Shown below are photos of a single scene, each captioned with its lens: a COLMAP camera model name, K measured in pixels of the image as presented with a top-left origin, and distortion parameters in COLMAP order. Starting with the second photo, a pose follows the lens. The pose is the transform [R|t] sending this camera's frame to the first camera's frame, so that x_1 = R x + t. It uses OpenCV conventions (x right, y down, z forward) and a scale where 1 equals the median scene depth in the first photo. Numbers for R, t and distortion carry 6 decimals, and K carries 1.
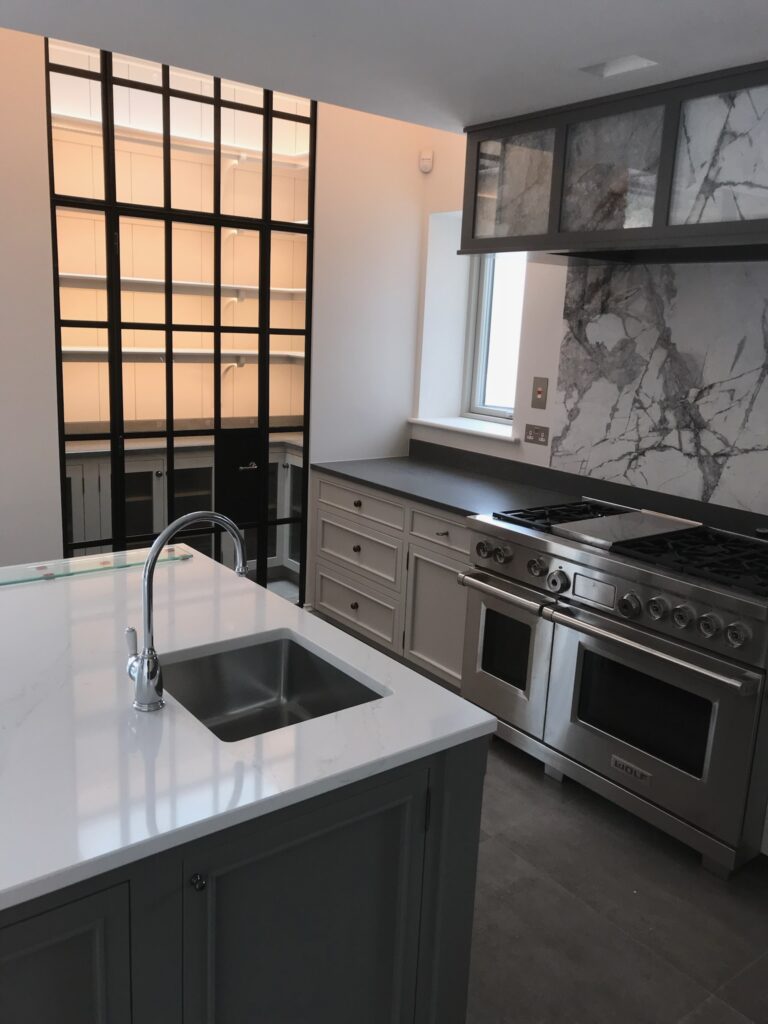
lens RADIAL K [[839.9, 0, 376.3], [0, 839.9, 504.3], [0, 0, 1]] dist [0.042698, -0.049872]
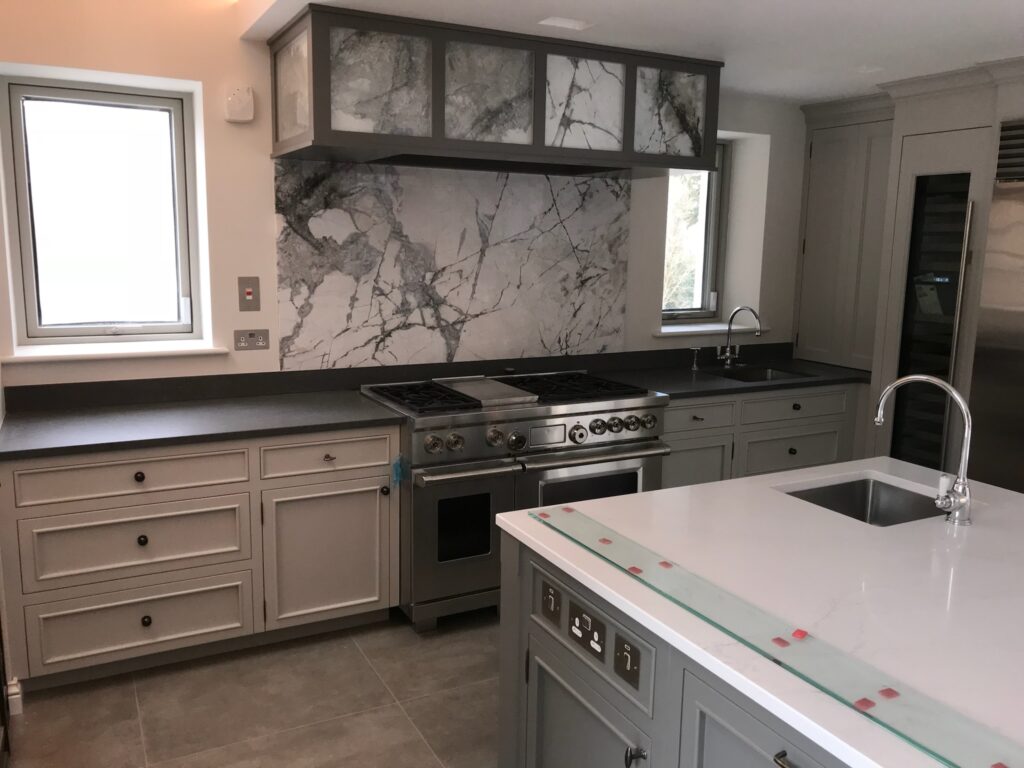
lens RADIAL K [[839.9, 0, 509.2], [0, 839.9, 373.4], [0, 0, 1]] dist [0.042698, -0.049872]
pose [[0.171329, -0.197051, 0.965307, -0.701204], [0.201300, 0.966126, 0.161490, -0.150722], [-0.964430, 0.166648, 0.205192, 0.600621]]
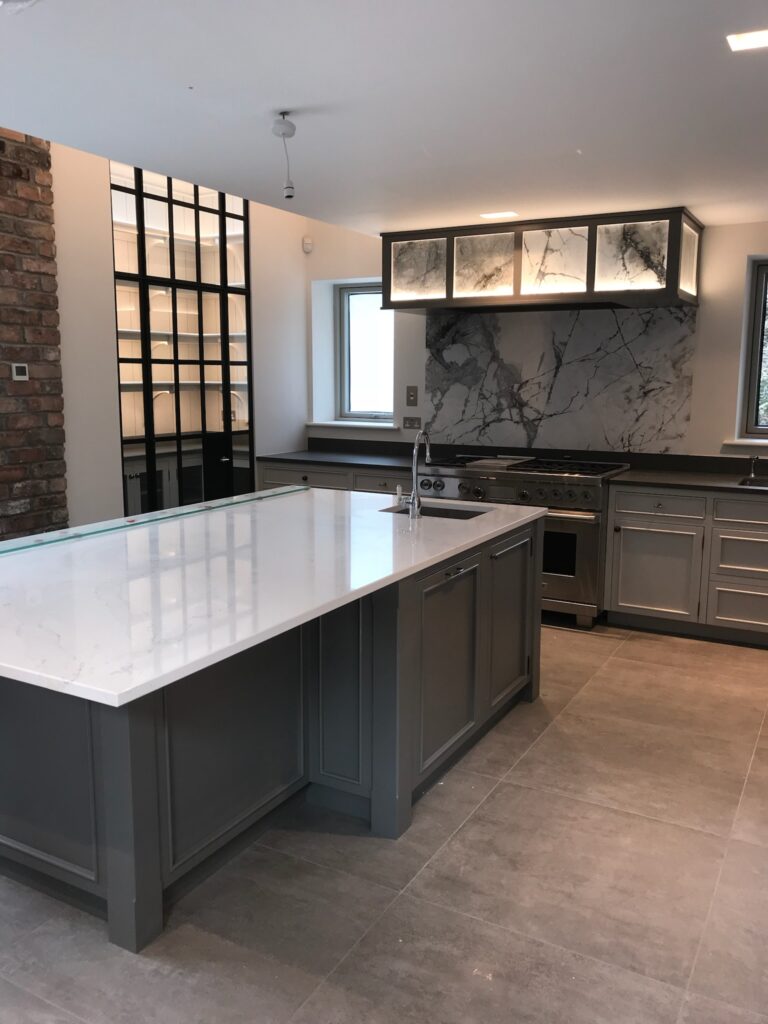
lens RADIAL K [[839.9, 0, 380.1], [0, 839.9, 511.0], [0, 0, 1]] dist [0.042698, -0.049872]
pose [[0.912891, -0.107651, 0.393754, -0.533378], [0.124049, 0.992141, -0.016351, 0.105068], [-0.388899, 0.063771, 0.919071, -0.424577]]
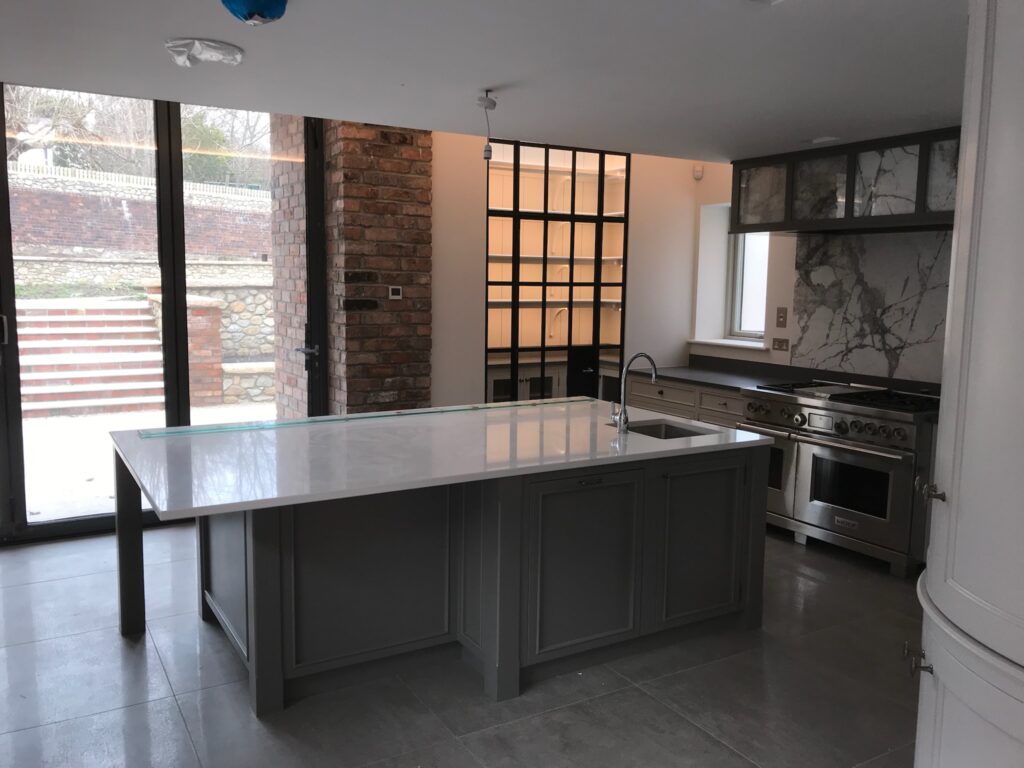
lens RADIAL K [[839.9, 0, 514.6], [0, 839.9, 385.0], [0, 0, 1]] dist [0.042698, -0.049872]
pose [[0.994137, -0.020481, -0.106166, -0.139781], [0.010567, 0.995599, -0.093114, 0.138934], [0.107606, 0.091446, 0.989979, -0.611875]]
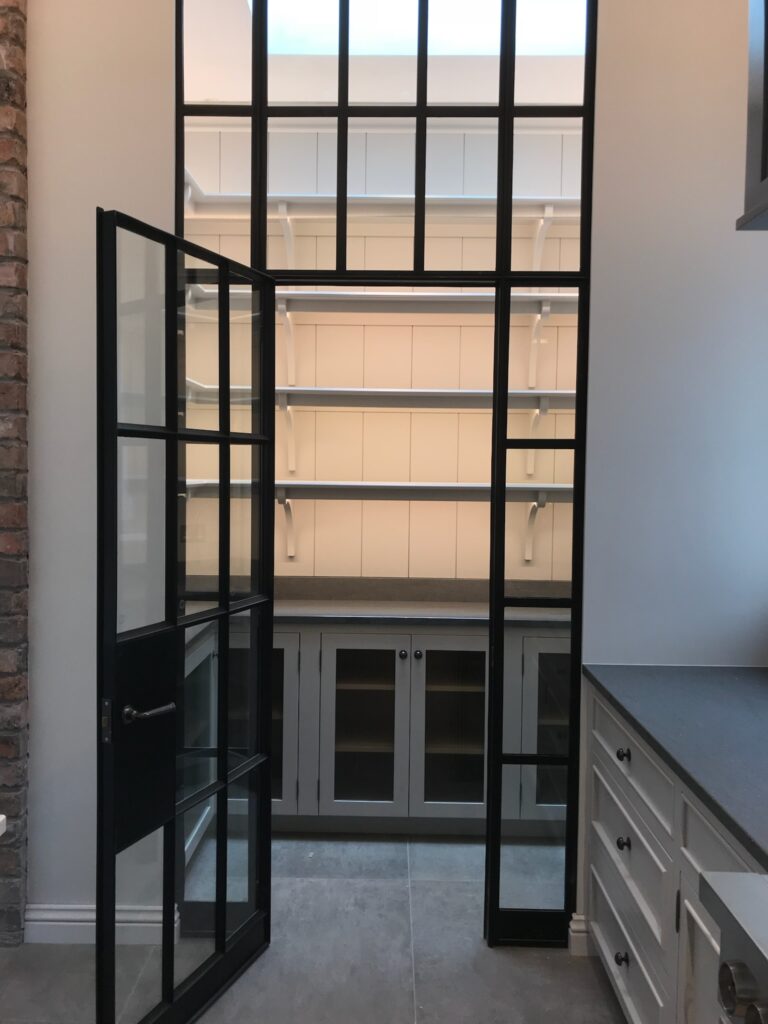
lens RADIAL K [[839.9, 0, 386.8], [0, 839.9, 511.4], [0, 0, 1]] dist [0.042698, -0.049872]
pose [[0.789576, -0.003580, -0.613643, 0.206843], [-0.109308, 0.983170, -0.146383, -0.061988], [0.603839, 0.182656, 0.775896, 0.528376]]
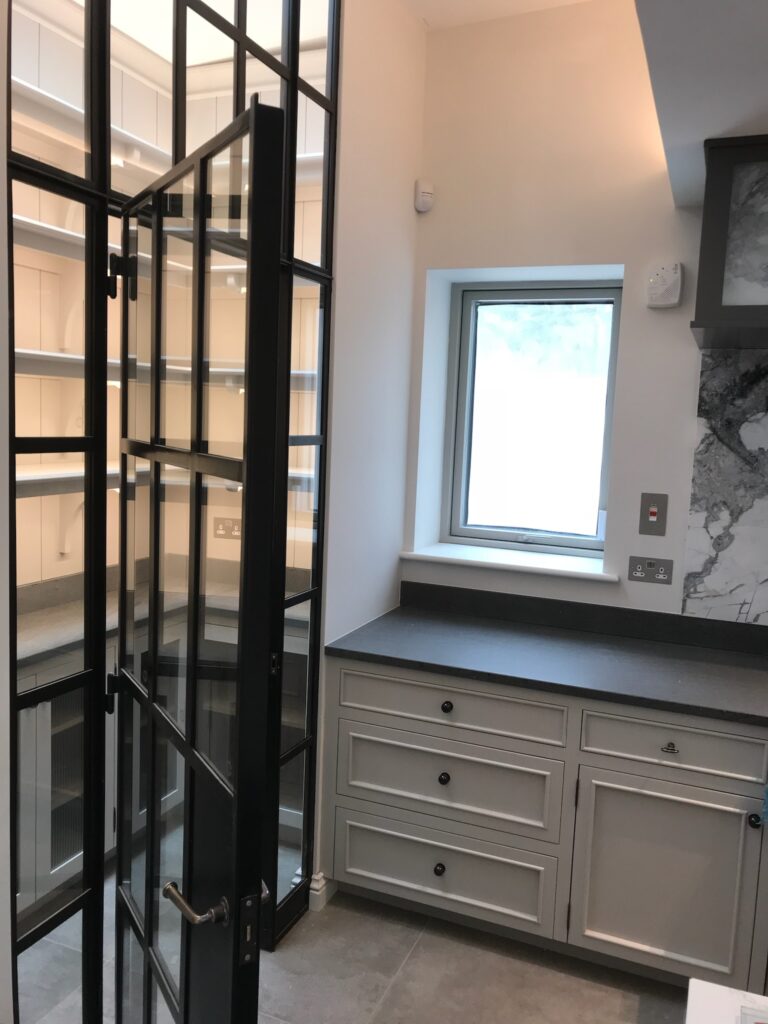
lens RADIAL K [[839.9, 0, 383.7], [0, 839.9, 509.1], [0, 0, 1]] dist [0.042698, -0.049872]
pose [[0.860559, -0.069481, 0.504589, -0.412834], [0.108770, 0.992869, -0.048788, -0.136131], [-0.497601, 0.096870, 0.861980, 0.515018]]
